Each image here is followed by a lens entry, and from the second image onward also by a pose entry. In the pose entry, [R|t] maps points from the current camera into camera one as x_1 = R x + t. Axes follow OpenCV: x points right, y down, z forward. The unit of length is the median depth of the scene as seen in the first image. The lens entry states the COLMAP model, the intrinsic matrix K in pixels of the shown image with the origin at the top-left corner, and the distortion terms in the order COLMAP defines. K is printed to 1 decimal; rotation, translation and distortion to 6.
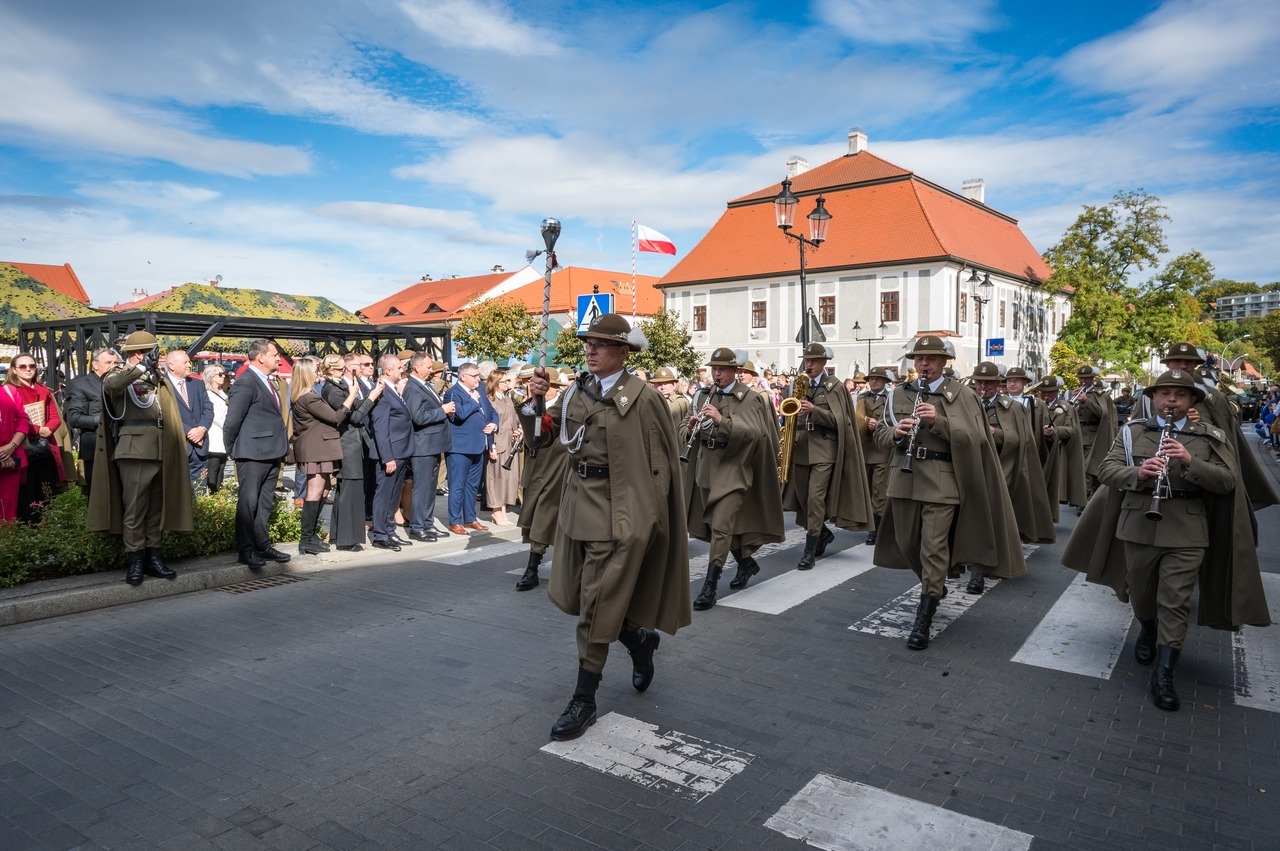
lens RADIAL K [[838.4, 0, 640.0], [0, 838.4, 425.5], [0, 0, 1]] dist [-0.008290, 0.000178]
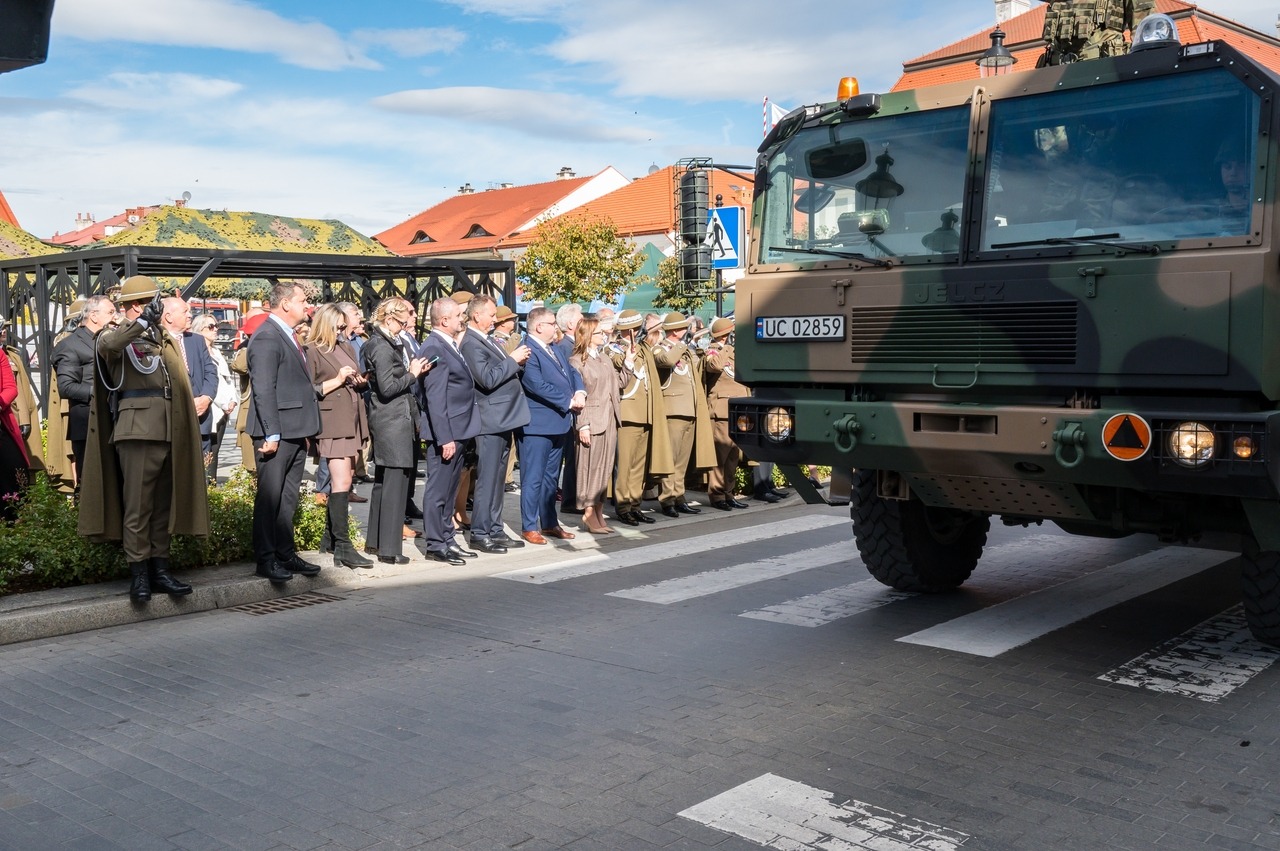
lens RADIAL K [[1218.2, 0, 605.3], [0, 1218.2, 404.5], [0, 0, 1]] dist [0.006134, -0.009607]
pose [[0.990759, -0.003274, -0.135597, -0.015639], [0.004106, 0.999974, 0.005860, 0.003721], [0.135574, -0.006362, 0.990747, -0.049111]]
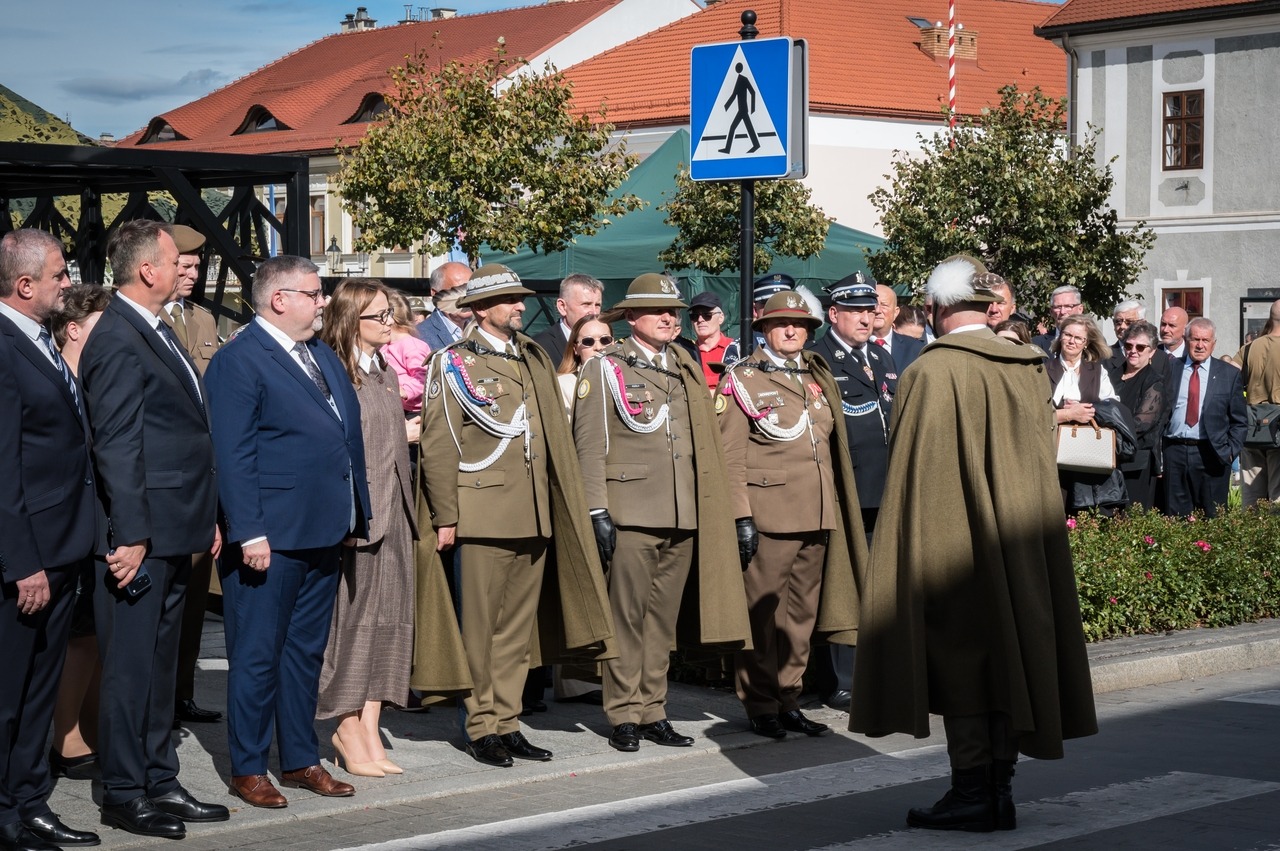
lens RADIAL K [[2568.8, 0, 640.0], [0, 2568.8, 425.5], [0, 0, 1]] dist [0.046398, 0.071334]
pose [[0.990065, 0.006356, -0.140469, 0.074754], [-0.008466, 0.999860, -0.014432, -0.000131], [0.140358, 0.015477, 0.989980, 0.093997]]
